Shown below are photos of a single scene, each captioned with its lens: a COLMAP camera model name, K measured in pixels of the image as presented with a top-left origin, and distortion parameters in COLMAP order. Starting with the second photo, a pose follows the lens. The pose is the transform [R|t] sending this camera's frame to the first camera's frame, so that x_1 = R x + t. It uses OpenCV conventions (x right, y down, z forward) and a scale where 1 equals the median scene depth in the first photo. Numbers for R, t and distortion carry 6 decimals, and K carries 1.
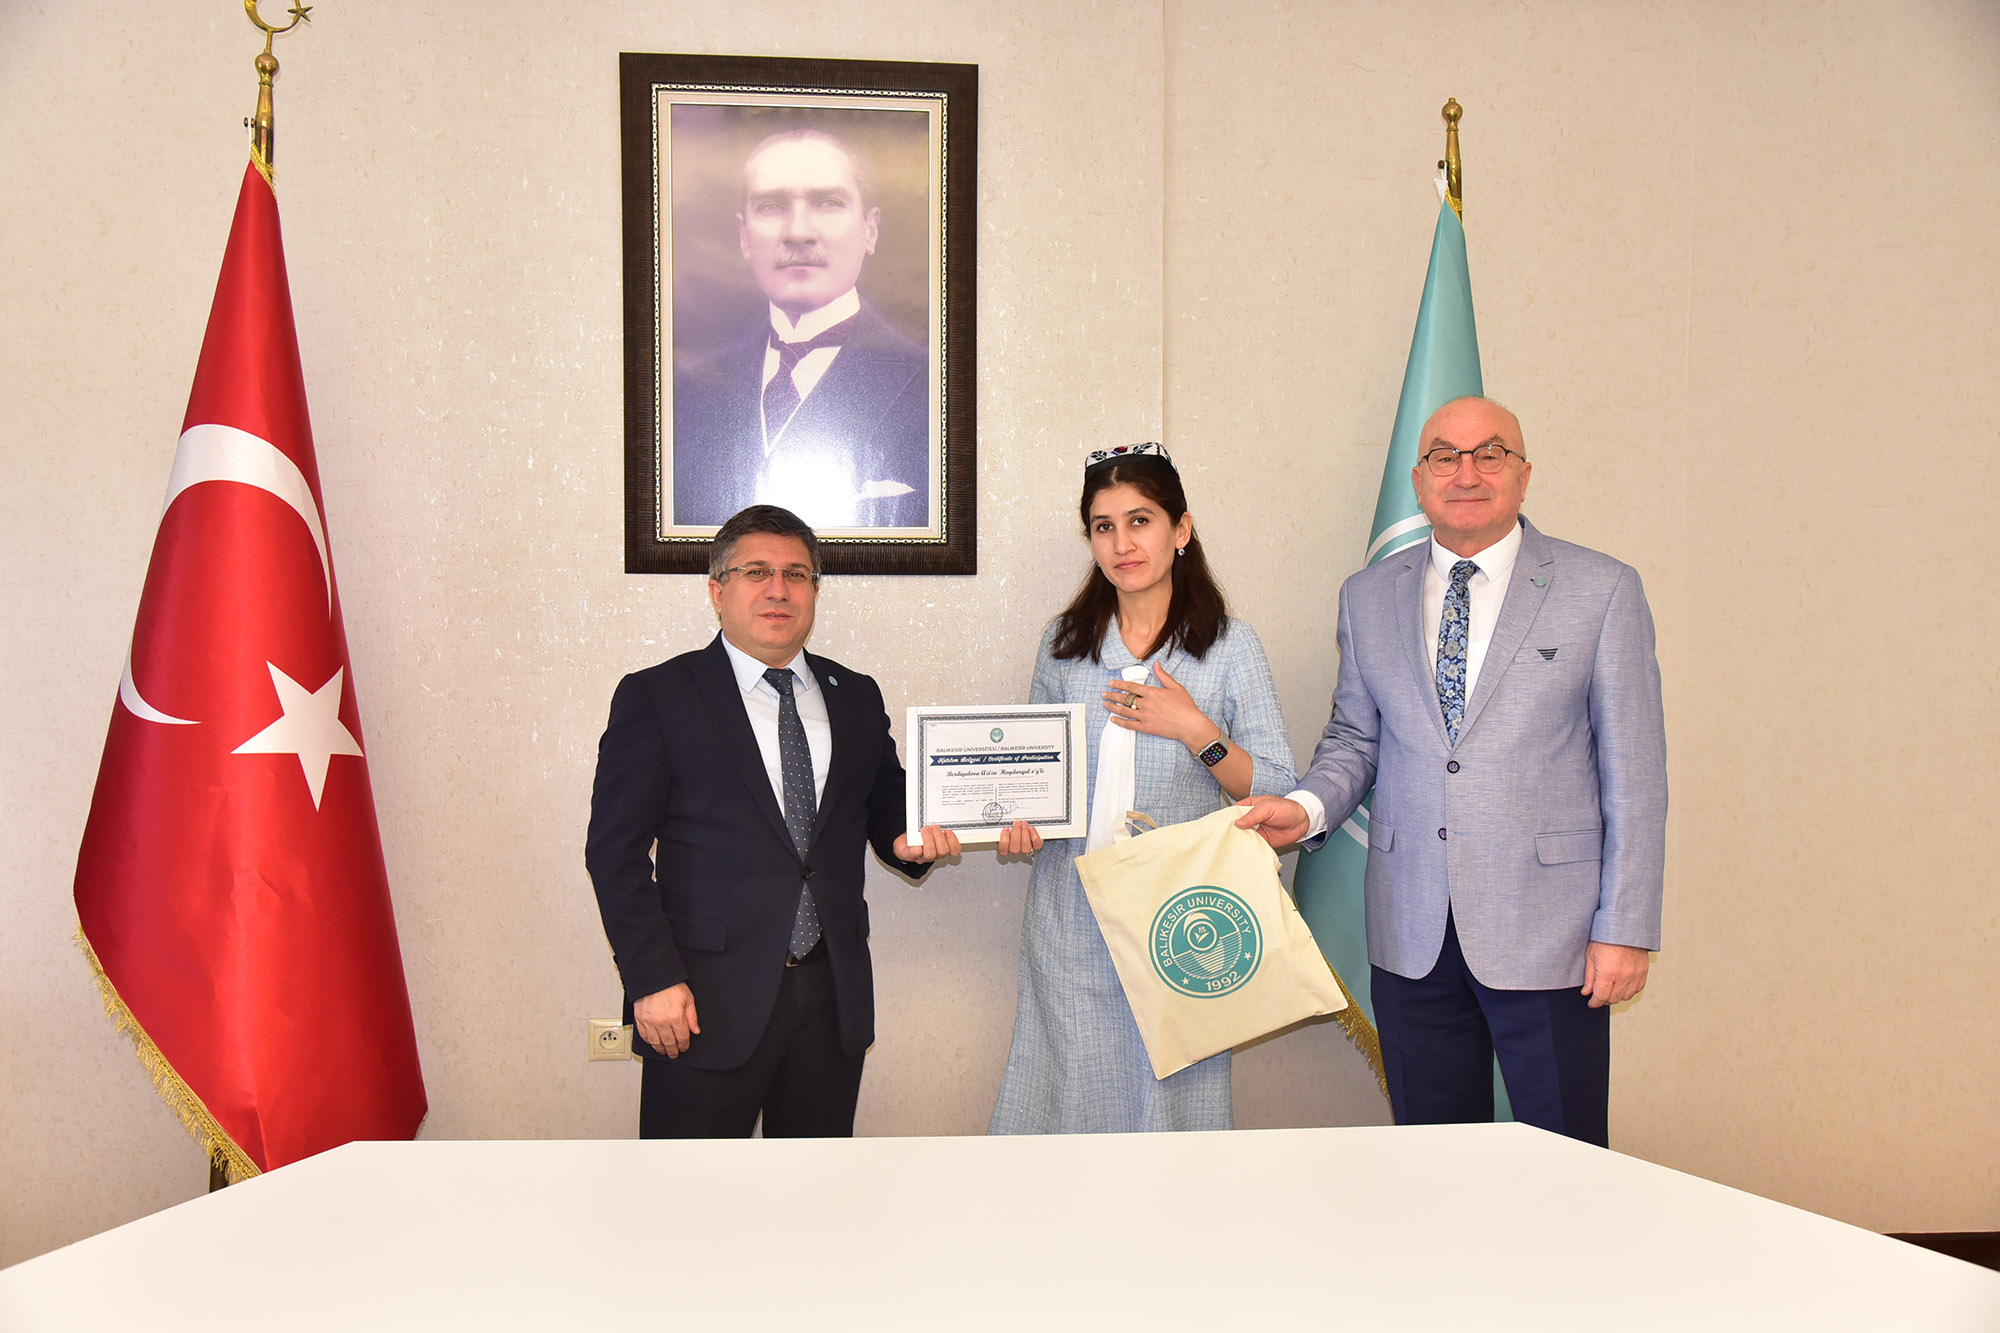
lens RADIAL K [[1941.1, 0, 1025.5], [0, 1941.1, 703.9], [0, 0, 1]] dist [0.010207, 0.000000]
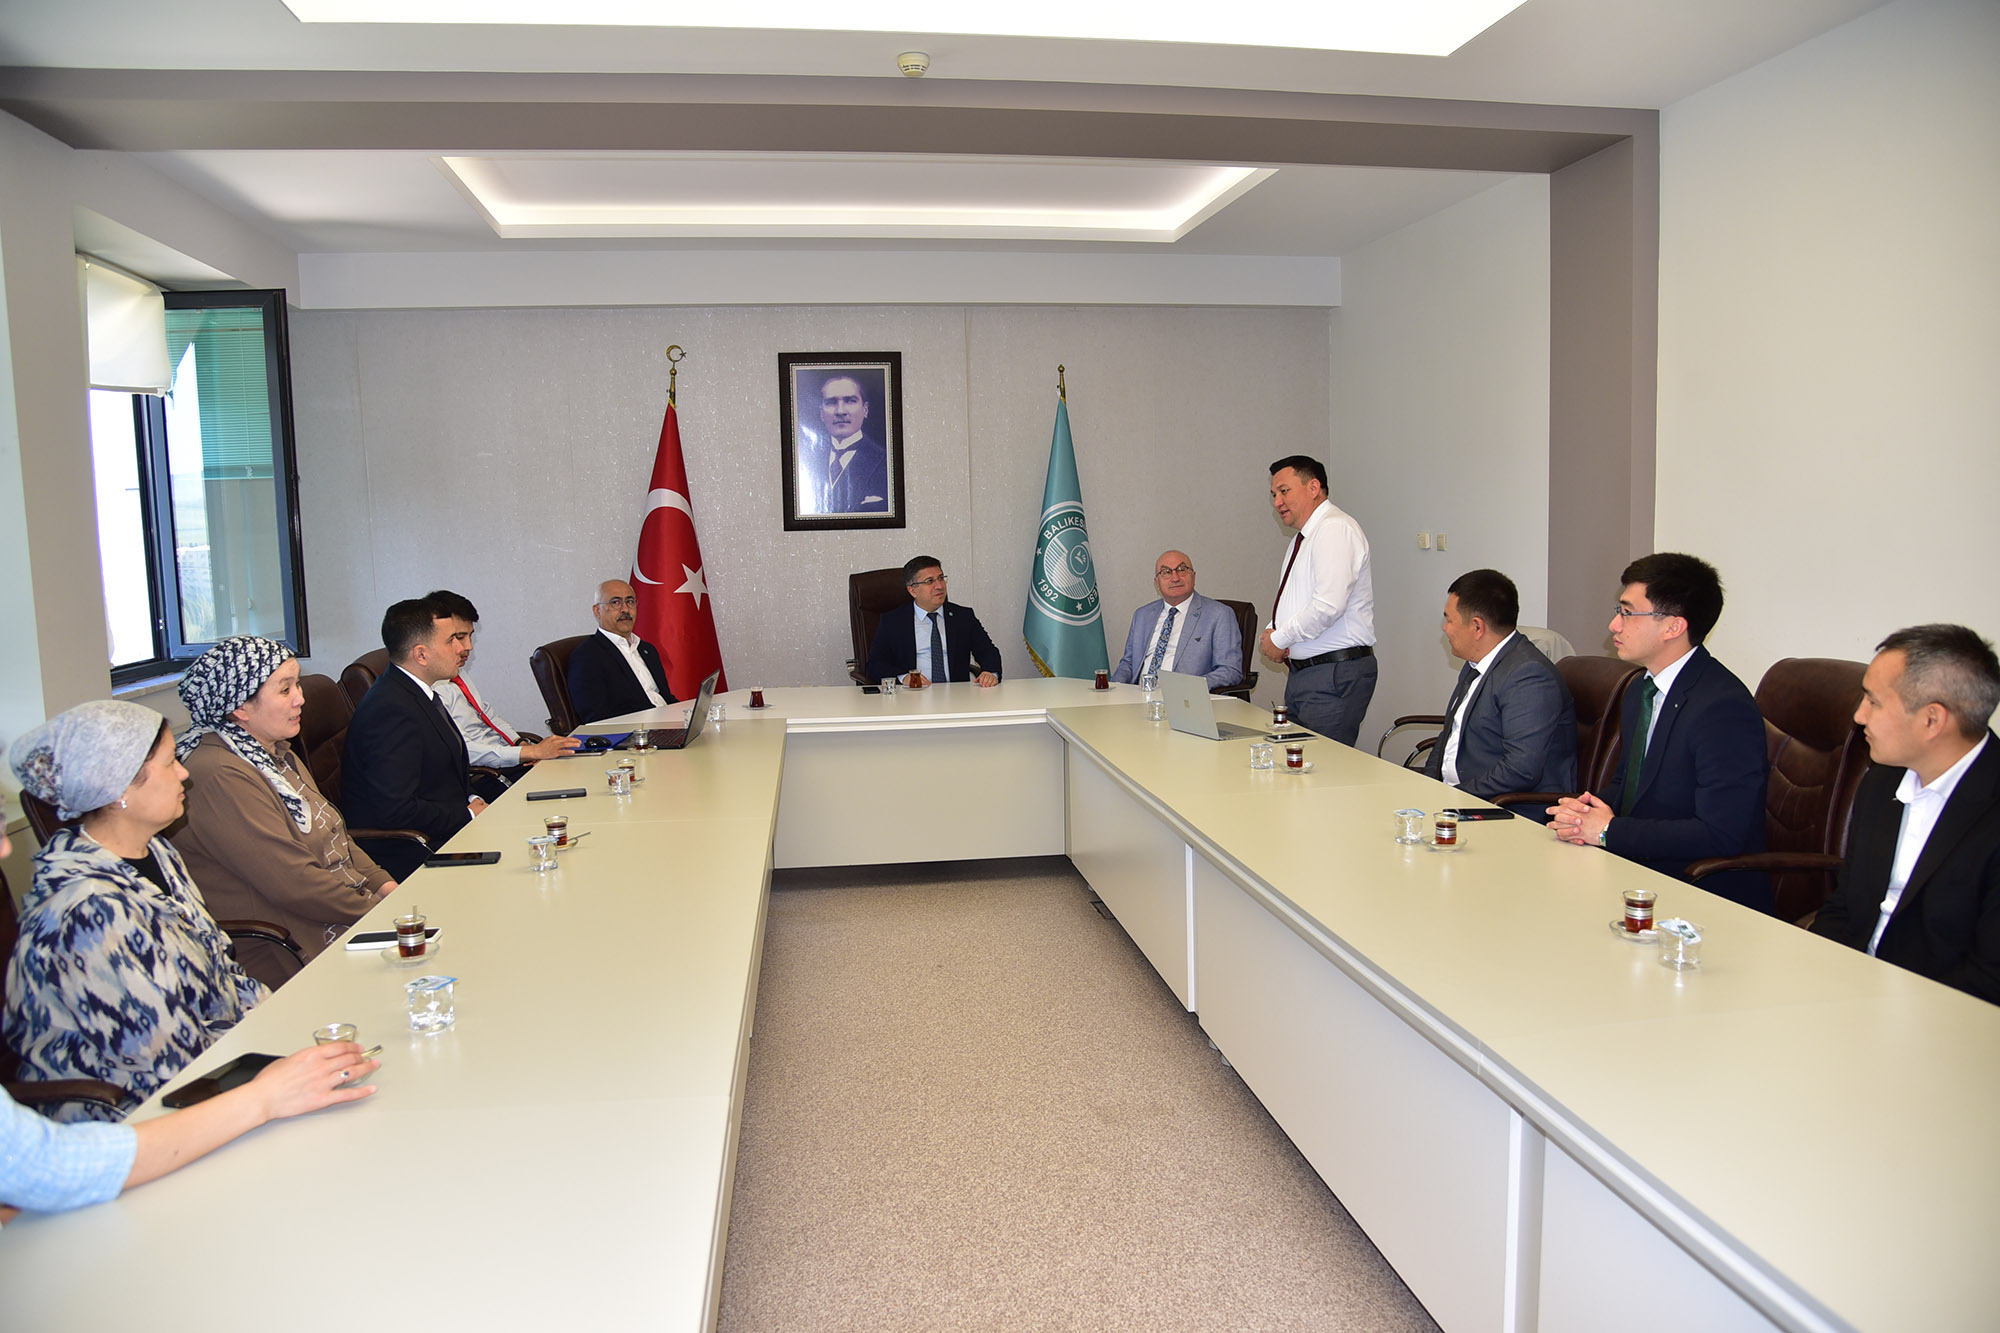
lens RADIAL K [[1327.5, 0, 1012.1], [0, 1327.5, 650.8], [0, 0, 1]] dist [-0.055069, -0.007583]
pose [[0.997704, -0.030518, 0.060454, 0.009292], [0.027825, 0.998604, 0.044893, 0.036307], [-0.061739, -0.043108, 0.997161, -1.124909]]
